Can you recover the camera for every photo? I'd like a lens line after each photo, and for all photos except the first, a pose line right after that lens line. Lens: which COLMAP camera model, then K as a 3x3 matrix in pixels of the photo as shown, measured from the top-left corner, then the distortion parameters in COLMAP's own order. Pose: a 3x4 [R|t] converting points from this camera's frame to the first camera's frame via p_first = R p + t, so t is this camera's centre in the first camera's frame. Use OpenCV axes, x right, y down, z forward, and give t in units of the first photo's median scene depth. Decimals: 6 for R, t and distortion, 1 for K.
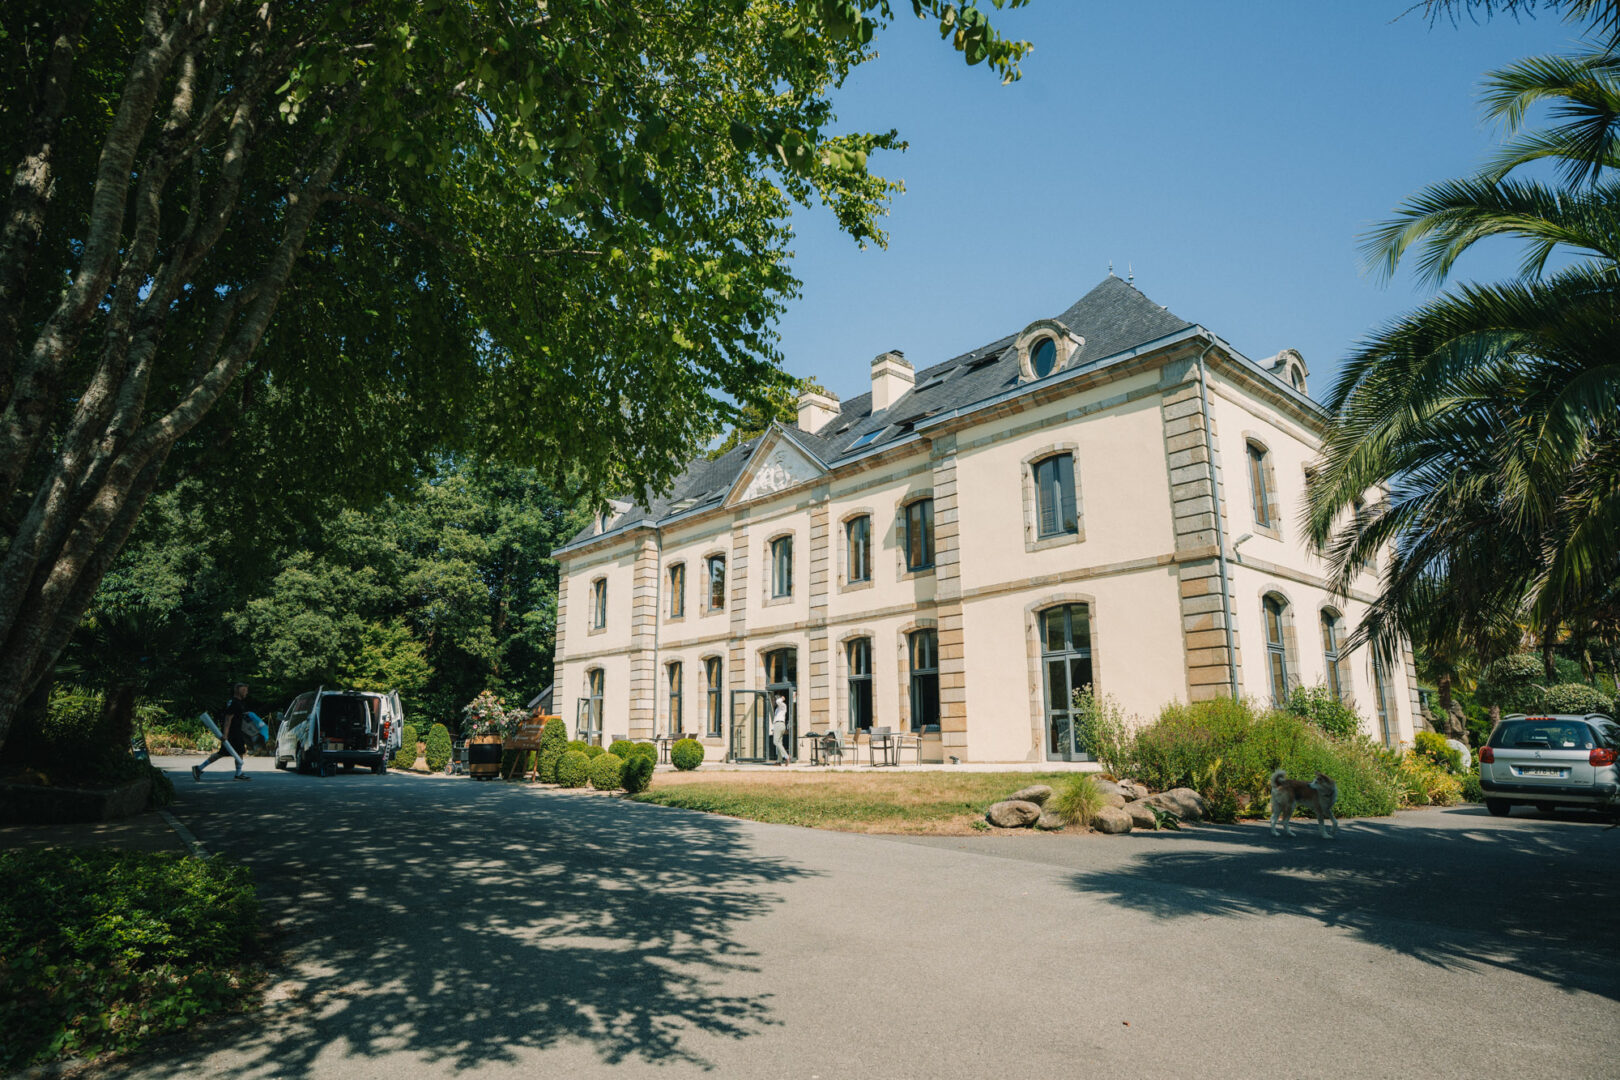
lens RADIAL K [[910.2, 0, 802.0], [0, 910.2, 540.8], [0, 0, 1]] dist [-0.044231, 0.008202]
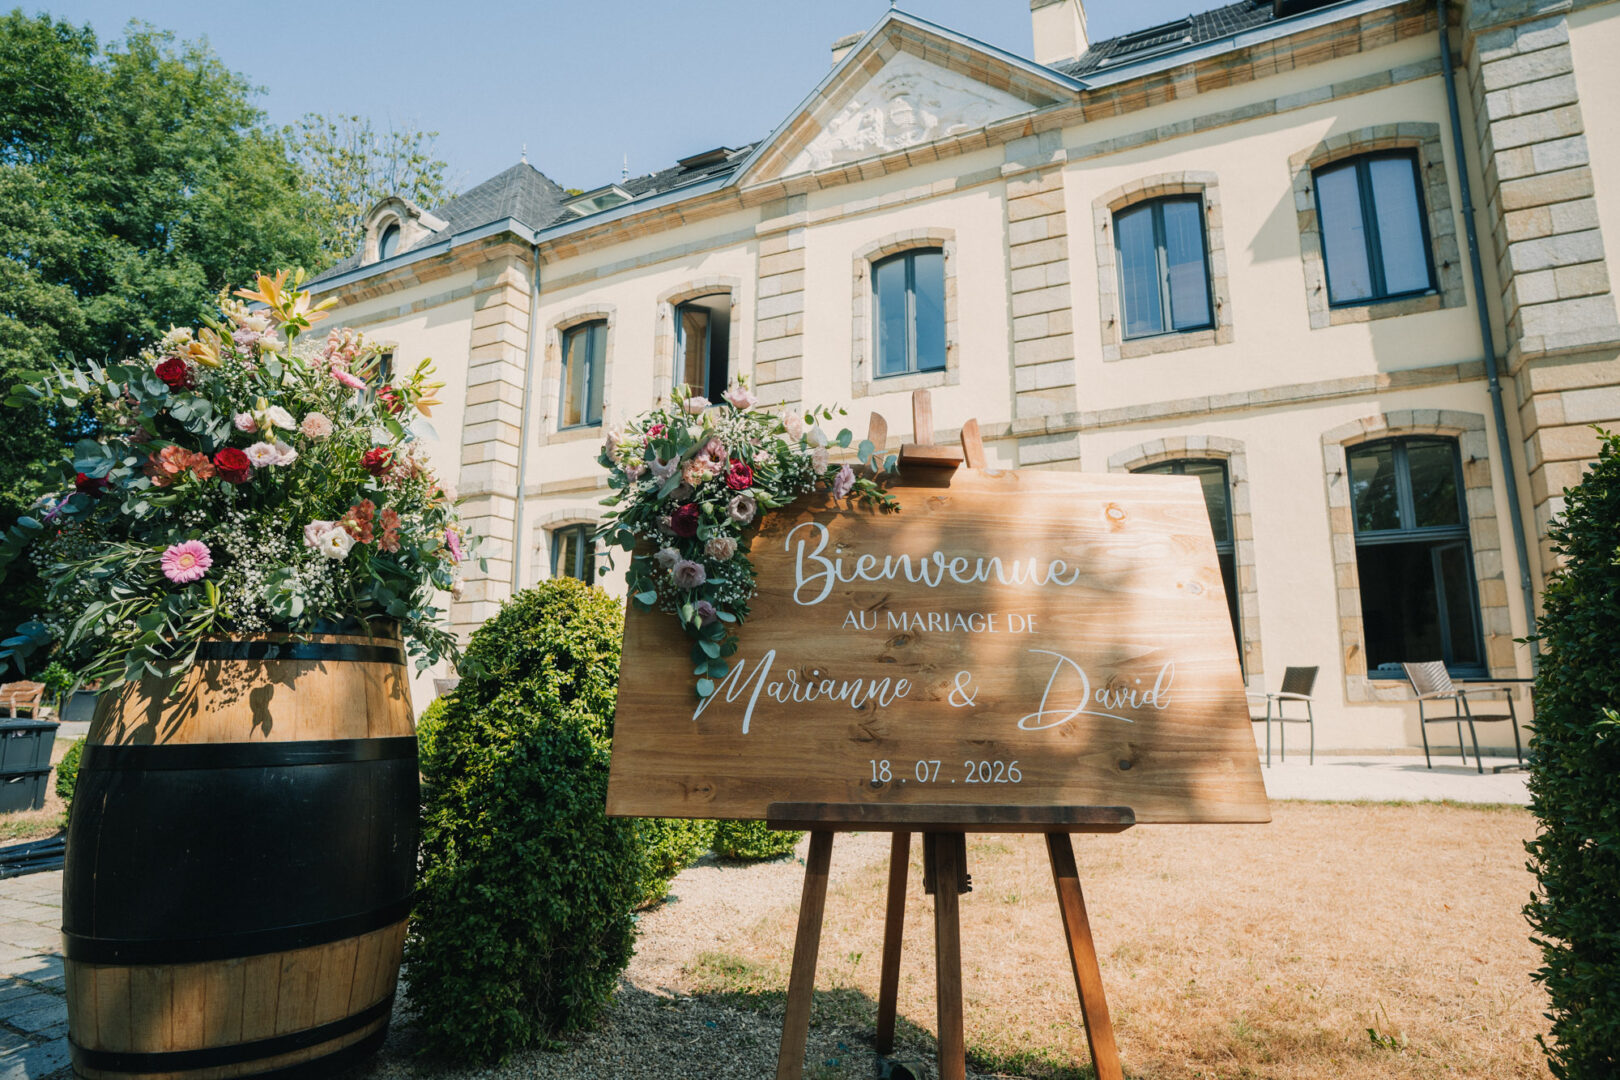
lens RADIAL K [[910.2, 0, 823.8], [0, 910.2, 542.2], [0, 0, 1]] dist [-0.044231, 0.008202]
pose [[0.922781, 0.071142, 0.378701, -0.208645], [-0.092597, 0.994951, 0.038719, 0.120404], [-0.374034, -0.070796, 0.924709, 0.552661]]
